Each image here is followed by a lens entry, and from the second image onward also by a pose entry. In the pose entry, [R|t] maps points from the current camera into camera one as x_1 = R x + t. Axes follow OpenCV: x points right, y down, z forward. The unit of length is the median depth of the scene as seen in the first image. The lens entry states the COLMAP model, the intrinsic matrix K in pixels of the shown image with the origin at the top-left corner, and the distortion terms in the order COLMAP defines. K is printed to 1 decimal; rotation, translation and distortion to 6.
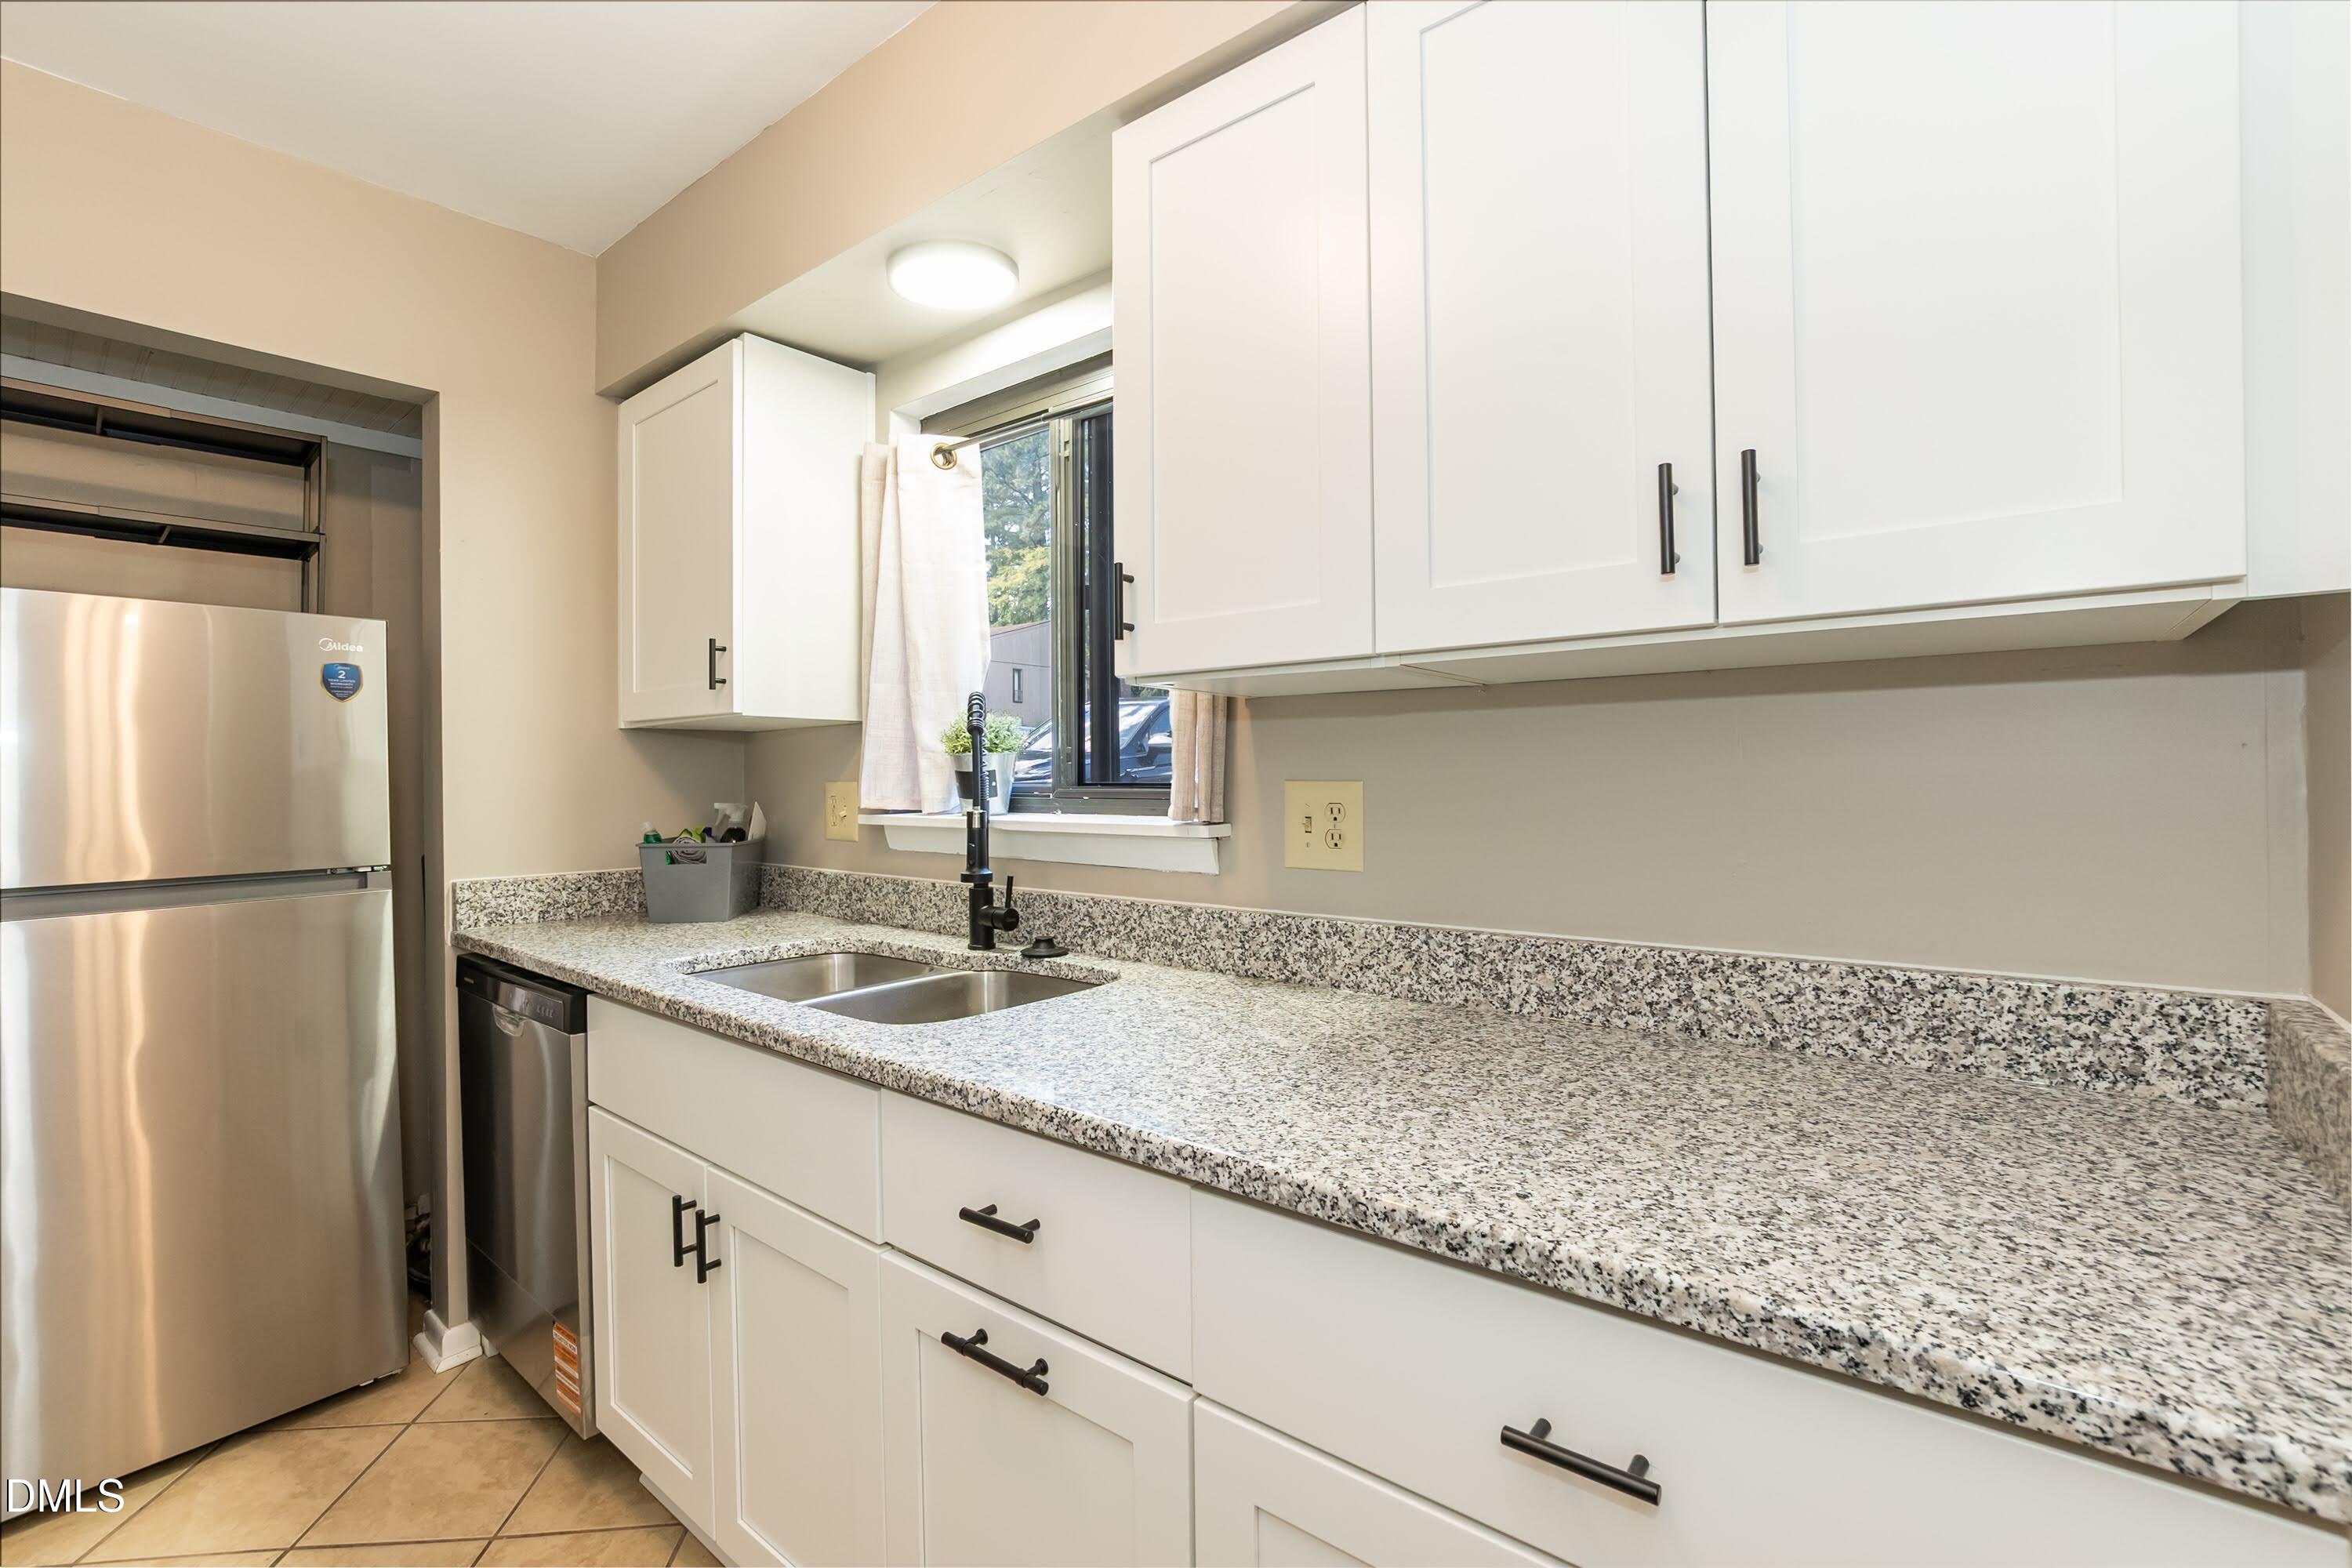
lens RADIAL K [[1039.1, 0, 1149.2], [0, 1039.1, 773.5], [0, 0, 1]] dist [-0.029869, 0.009497]
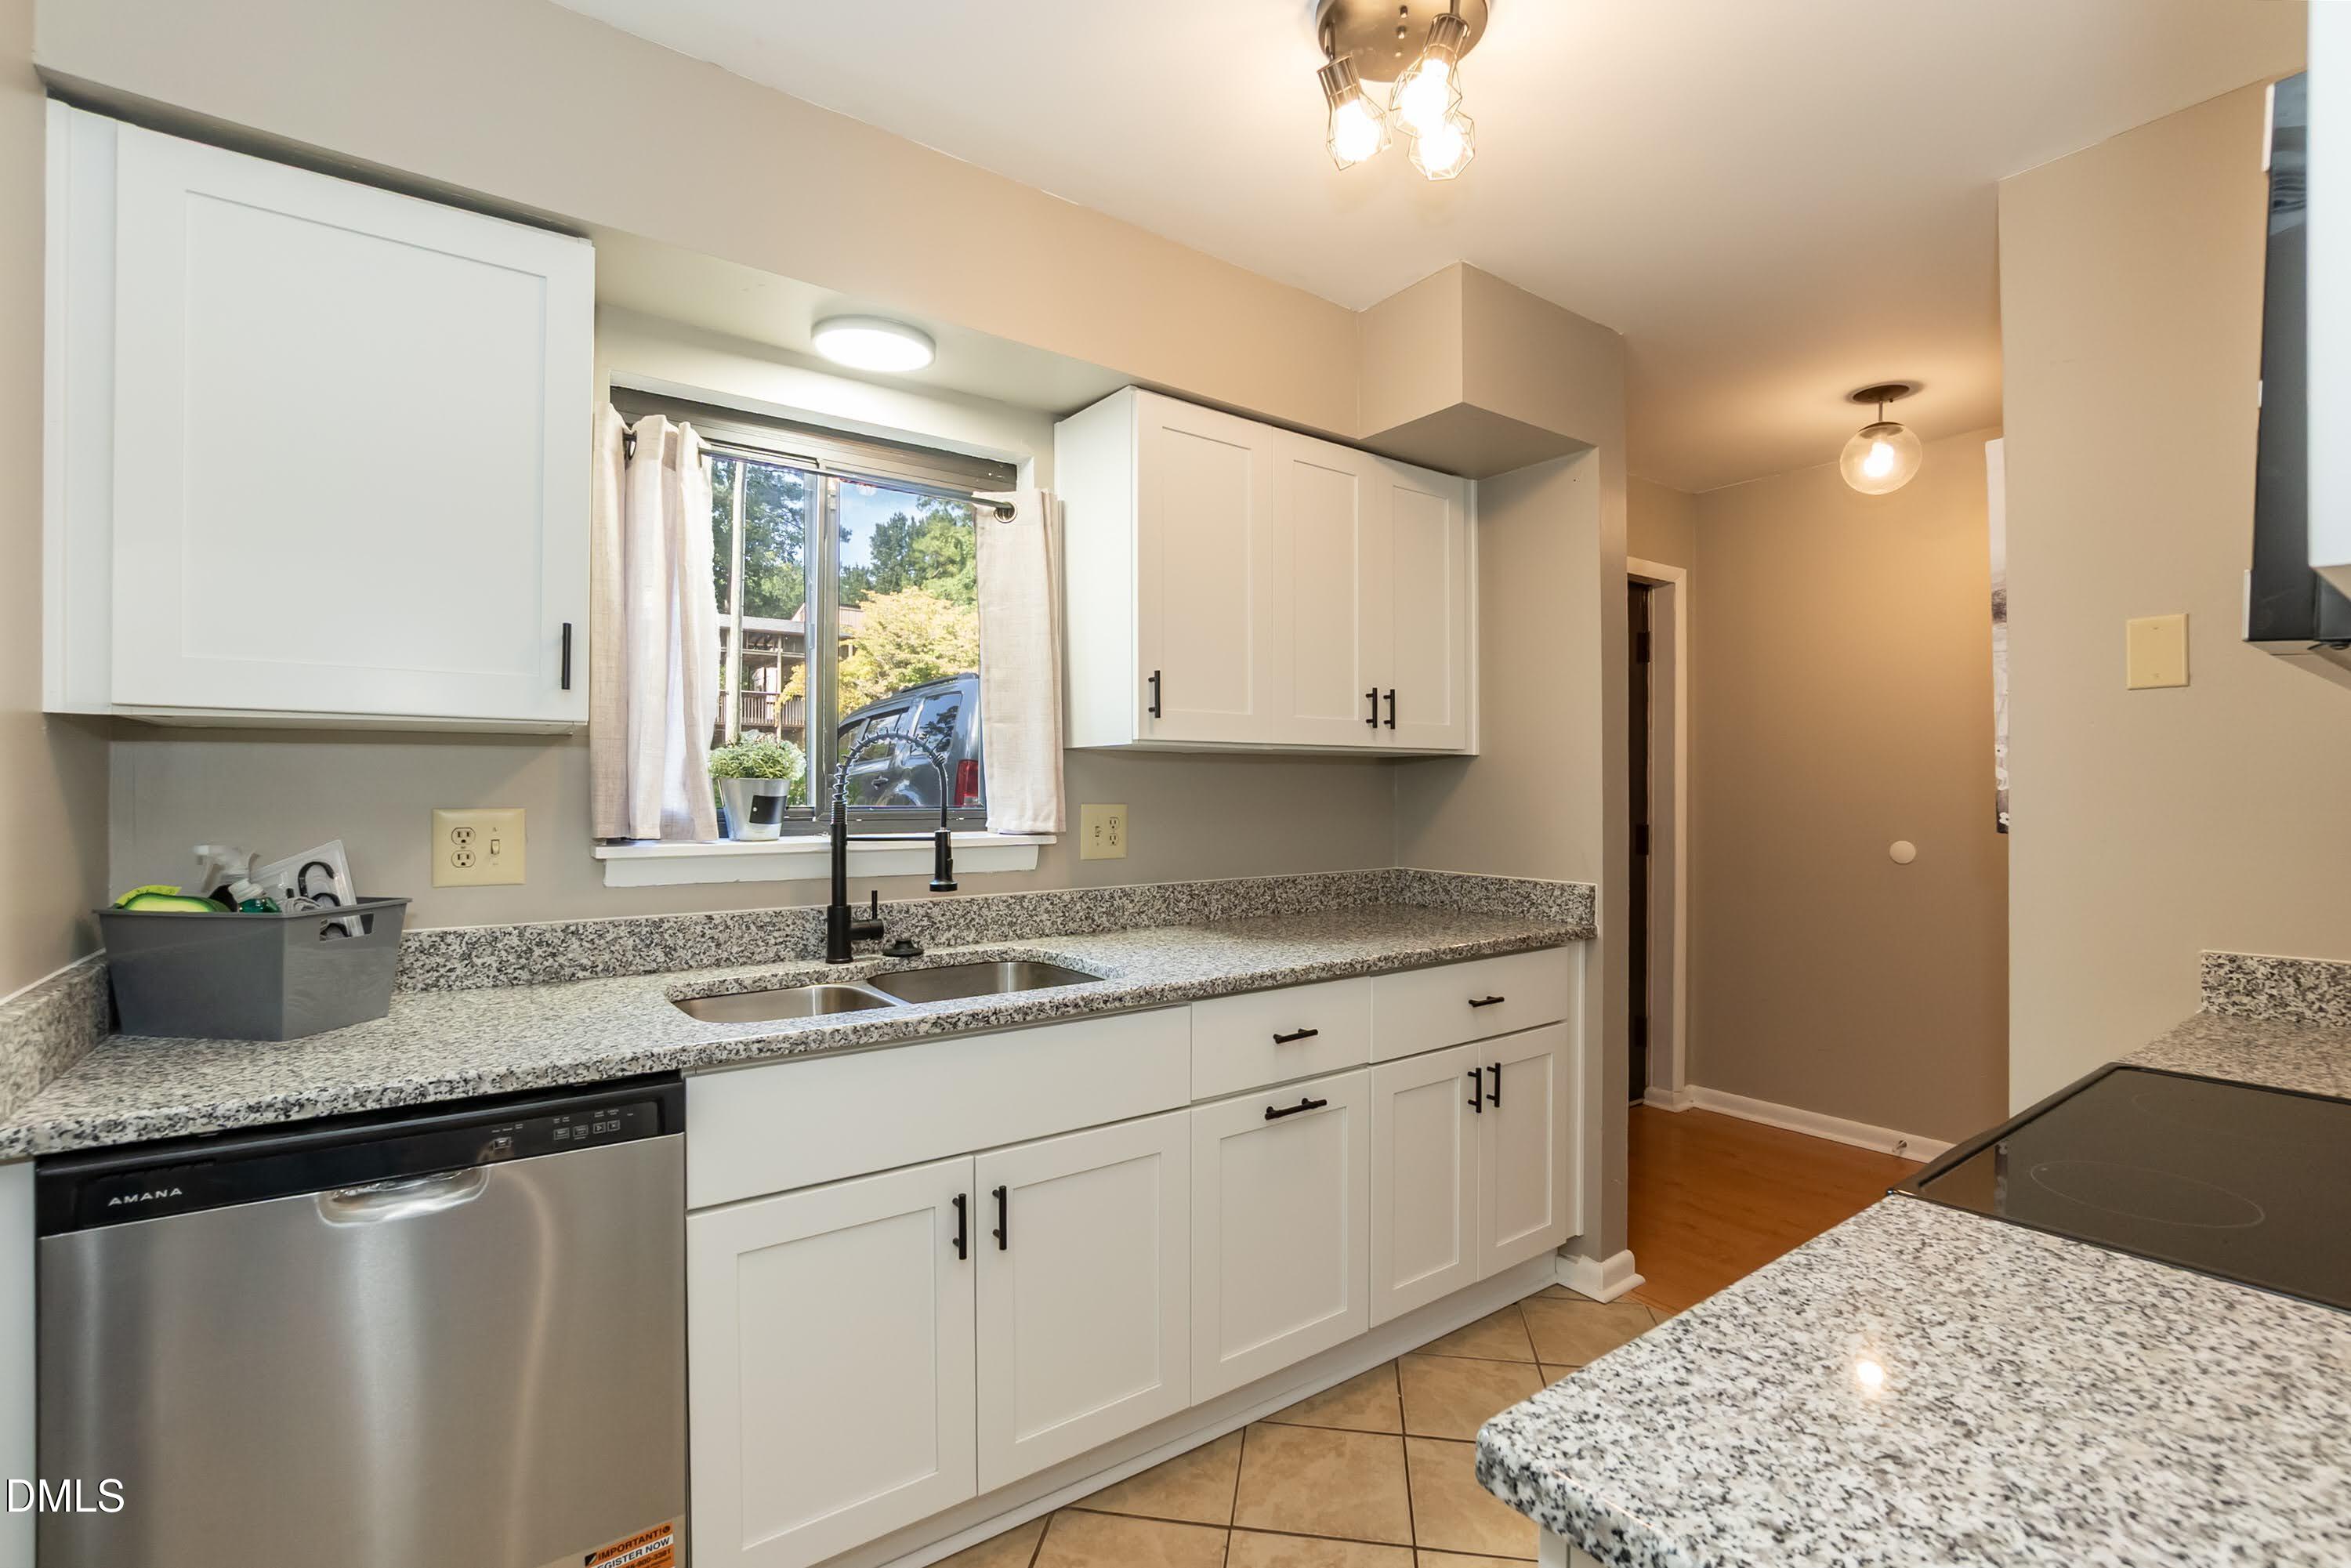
lens RADIAL K [[1038.7, 0, 1193.6], [0, 1038.7, 778.5], [0, 0, 1]] dist [-0.029869, 0.009497]
pose [[0.246829, 0.016023, 0.968927, -1.145741], [-0.007270, 0.999866, -0.014683, -0.009161], [-0.969032, -0.003420, 0.246913, 0.389519]]
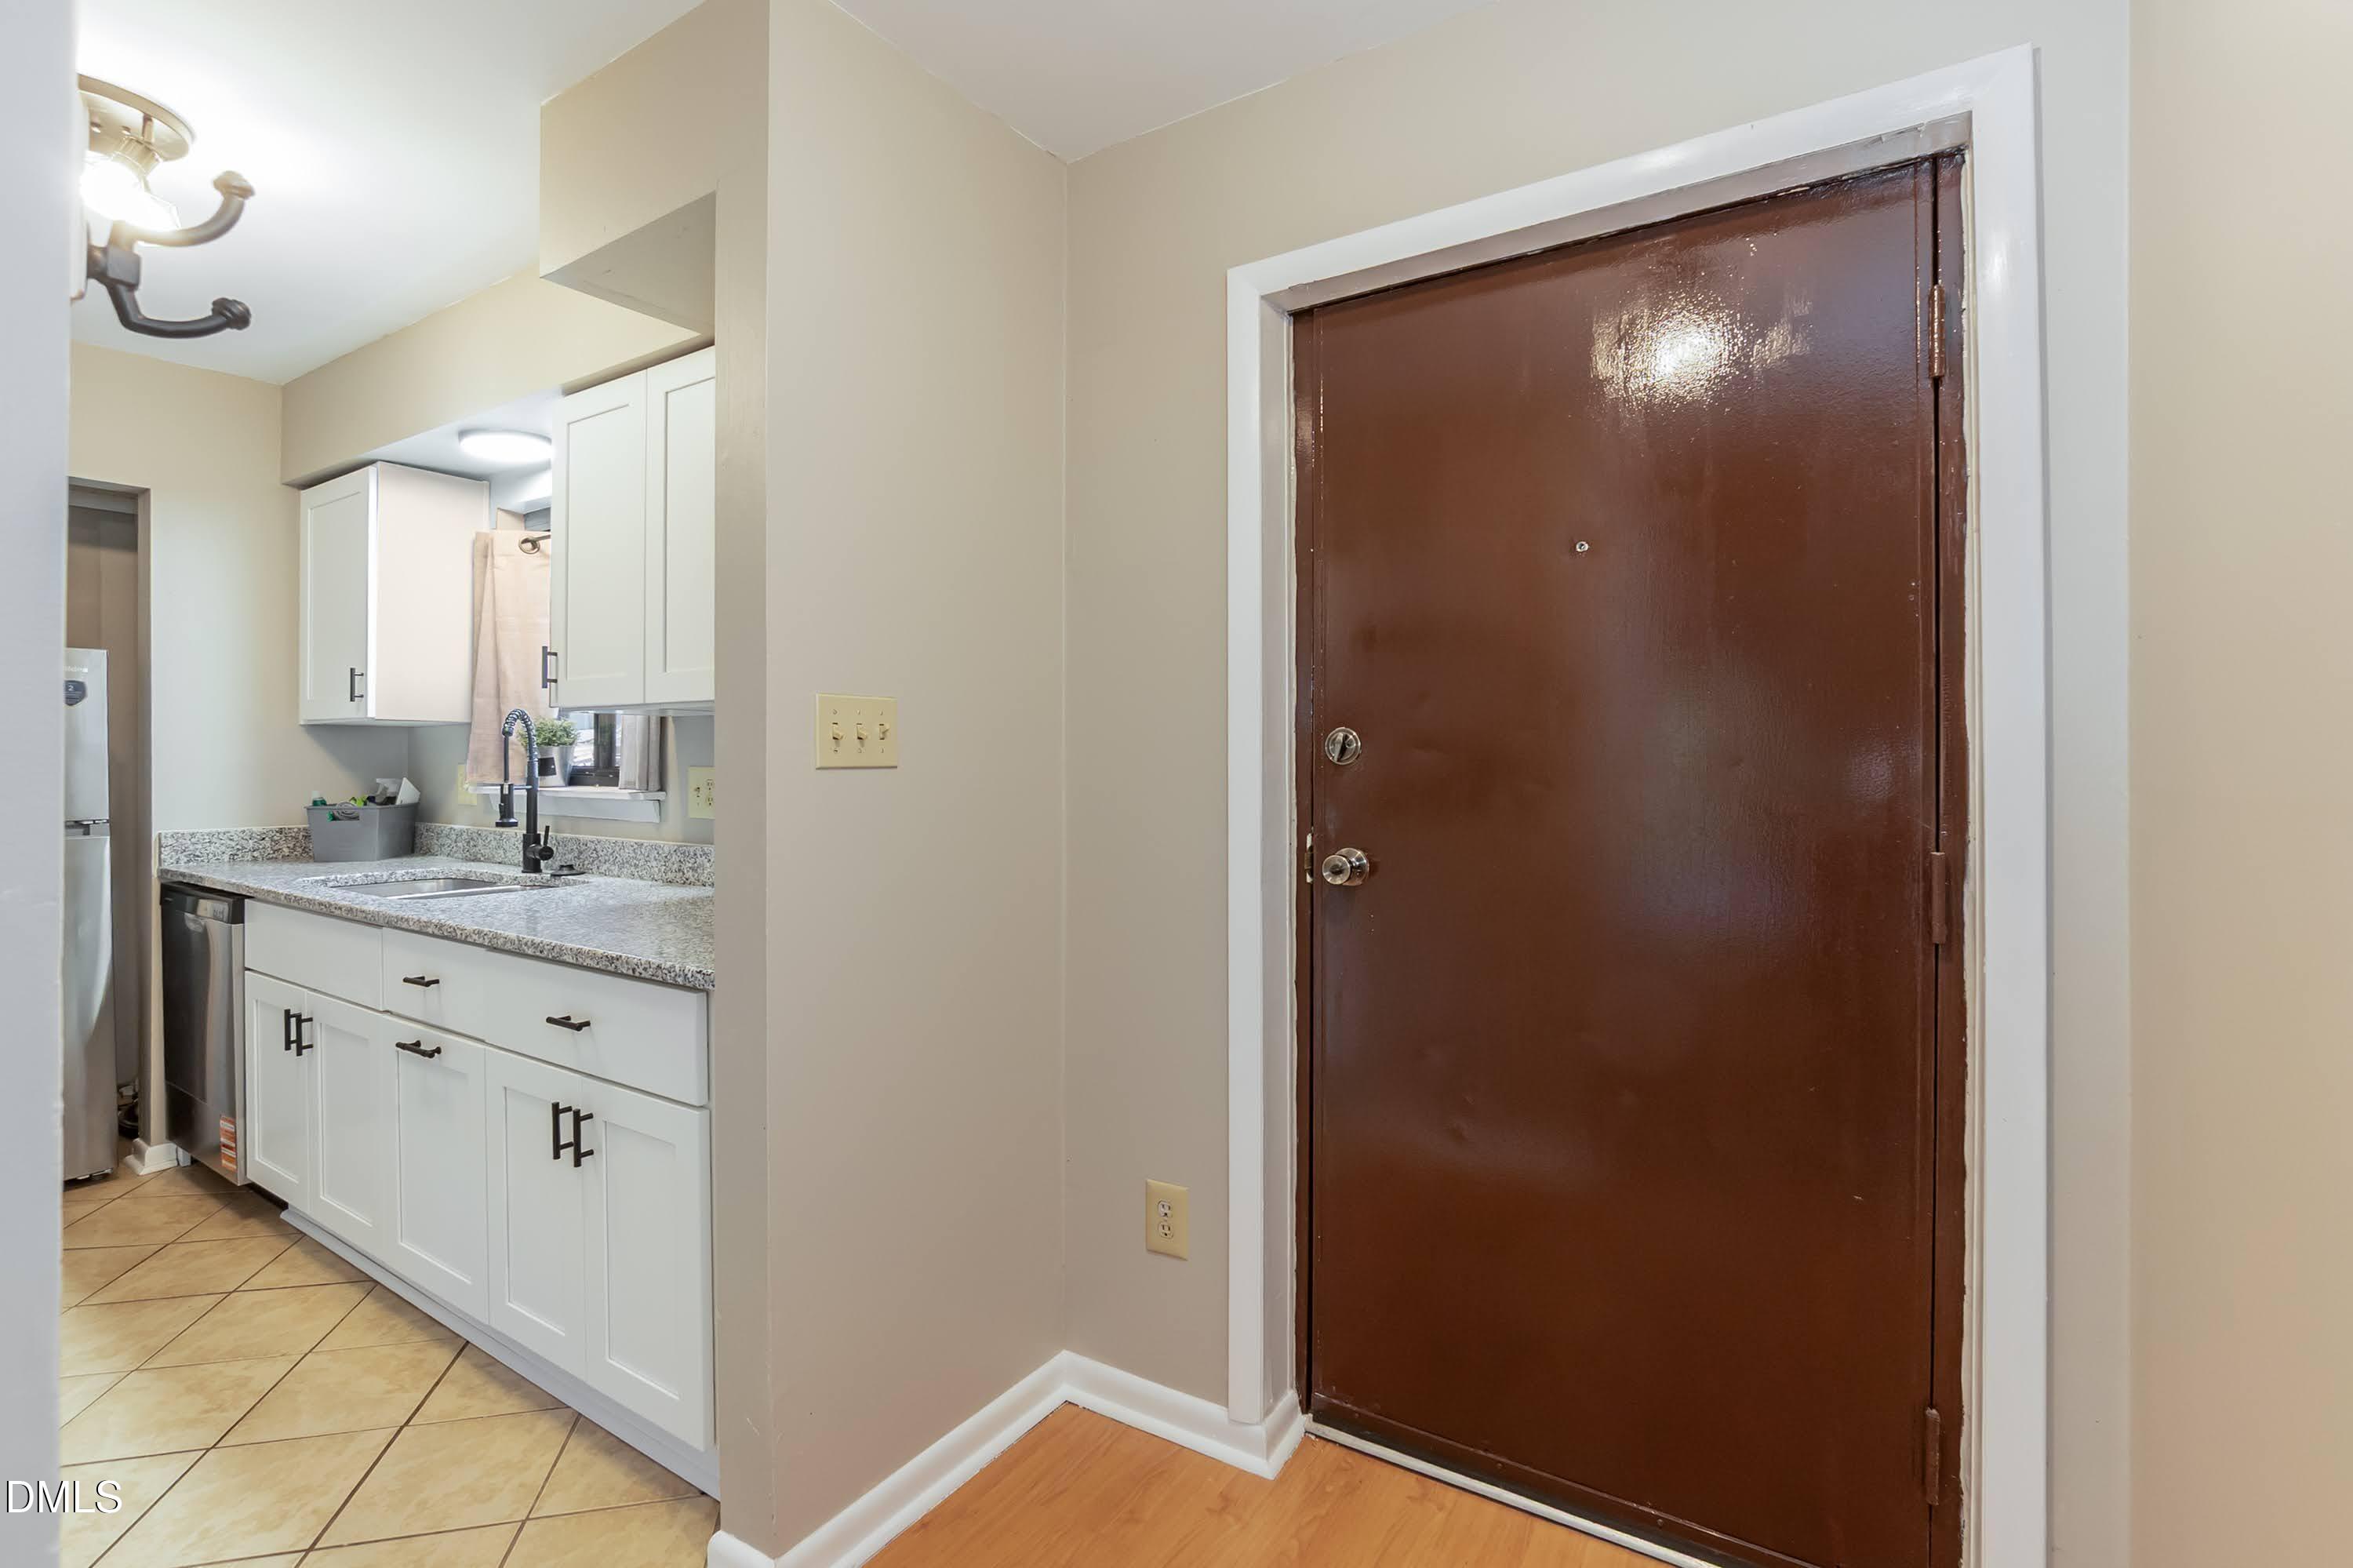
lens RADIAL K [[1039.6, 0, 1146.7], [0, 1039.6, 758.8], [0, 0, 1]] dist [-0.029869, 0.009497]
pose [[0.990118, 0.011627, 0.139753, 0.548704], [-0.012175, 0.999921, 0.003065, -0.018536], [-0.139706, -0.004736, 0.990182, -0.673708]]
